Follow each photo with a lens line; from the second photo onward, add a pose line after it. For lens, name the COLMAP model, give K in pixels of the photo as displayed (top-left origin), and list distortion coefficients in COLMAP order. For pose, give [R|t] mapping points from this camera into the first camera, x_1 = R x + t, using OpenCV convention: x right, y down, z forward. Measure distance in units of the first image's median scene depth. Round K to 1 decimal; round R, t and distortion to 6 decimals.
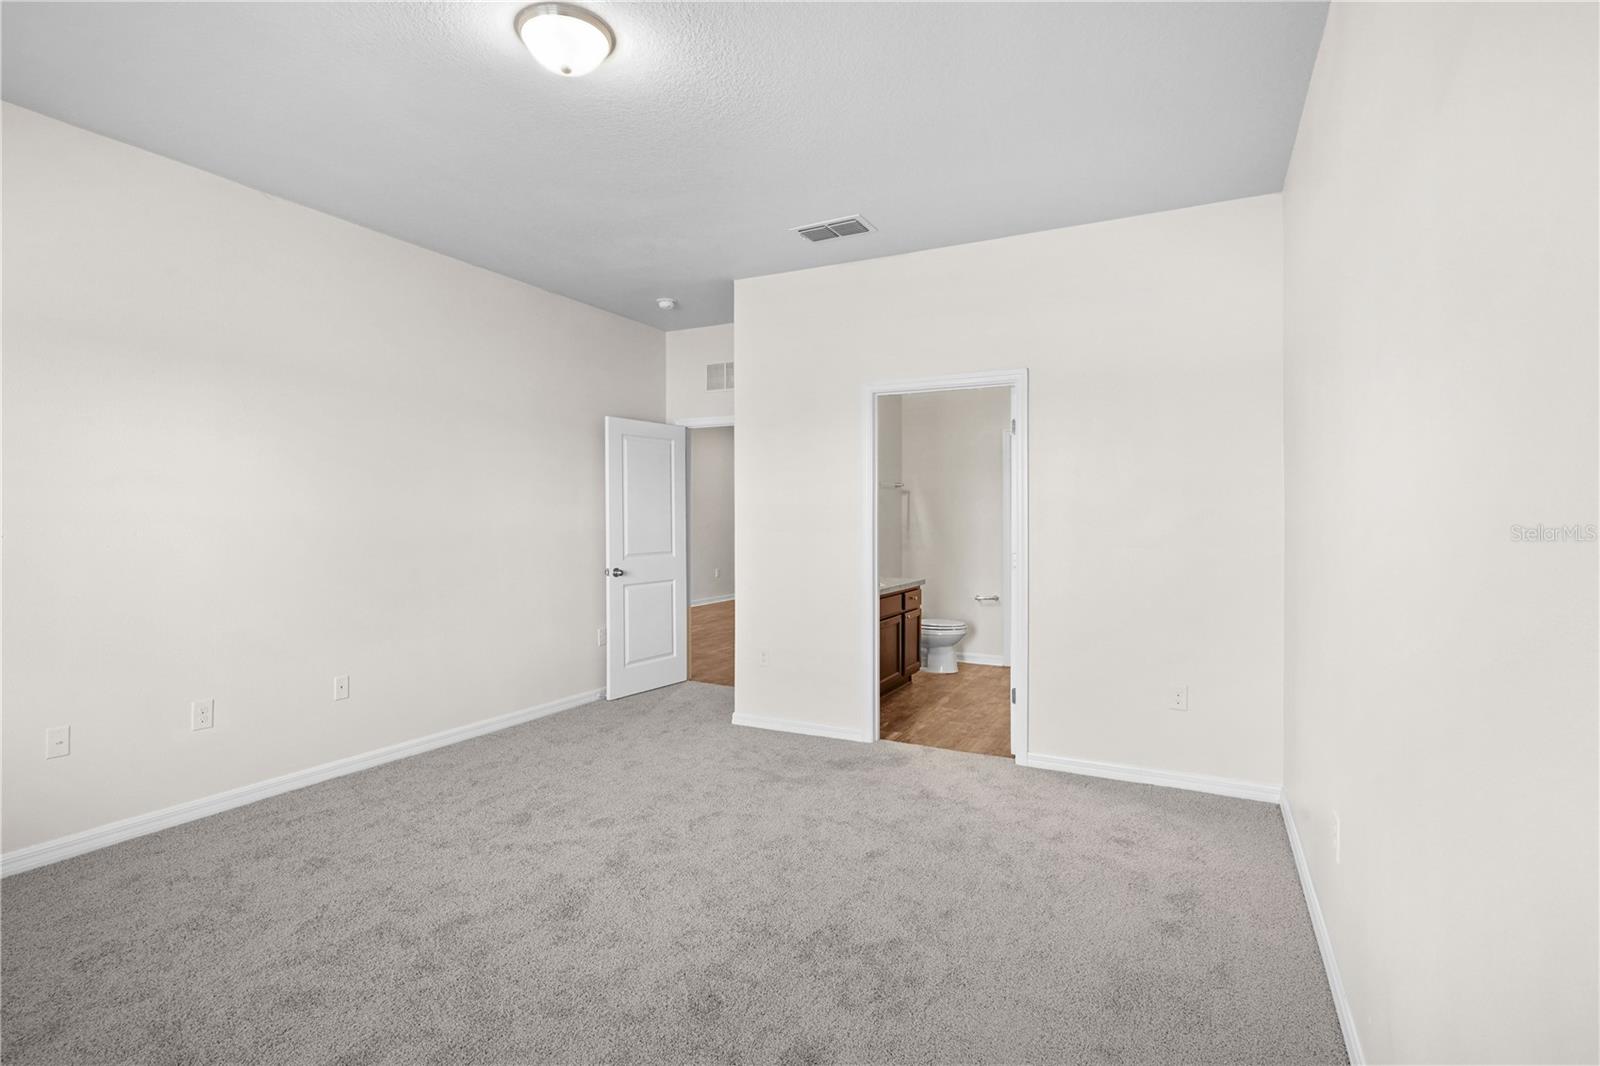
lens RADIAL K [[771.6, 0, 800.6], [0, 771.6, 536.2], [0, 0, 1]] dist [0.002168, -0.001466]
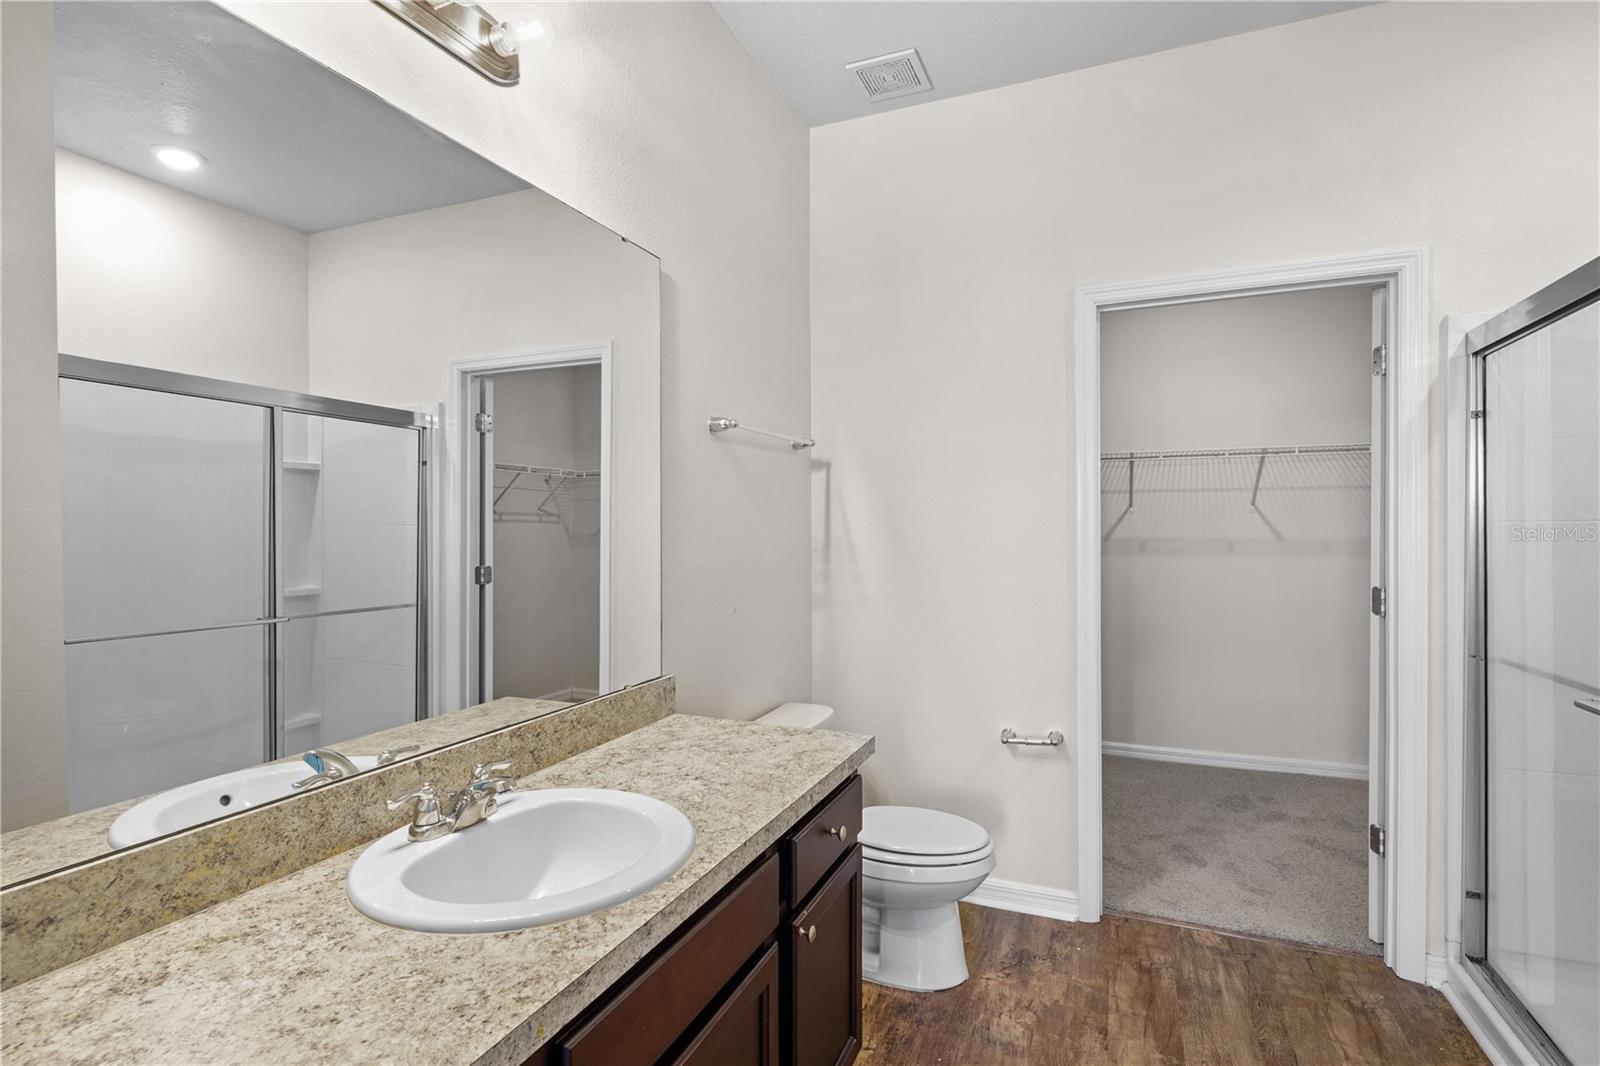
lens RADIAL K [[771.6, 0, 801.4], [0, 771.6, 539.6], [0, 0, 1]] dist [0.002168, -0.001466]
pose [[0.996817, -0.003846, 0.079635, 0.101618], [0.004973, 0.999890, -0.013964, -0.013763], [-0.079572, 0.014316, 0.996726, 0.649374]]
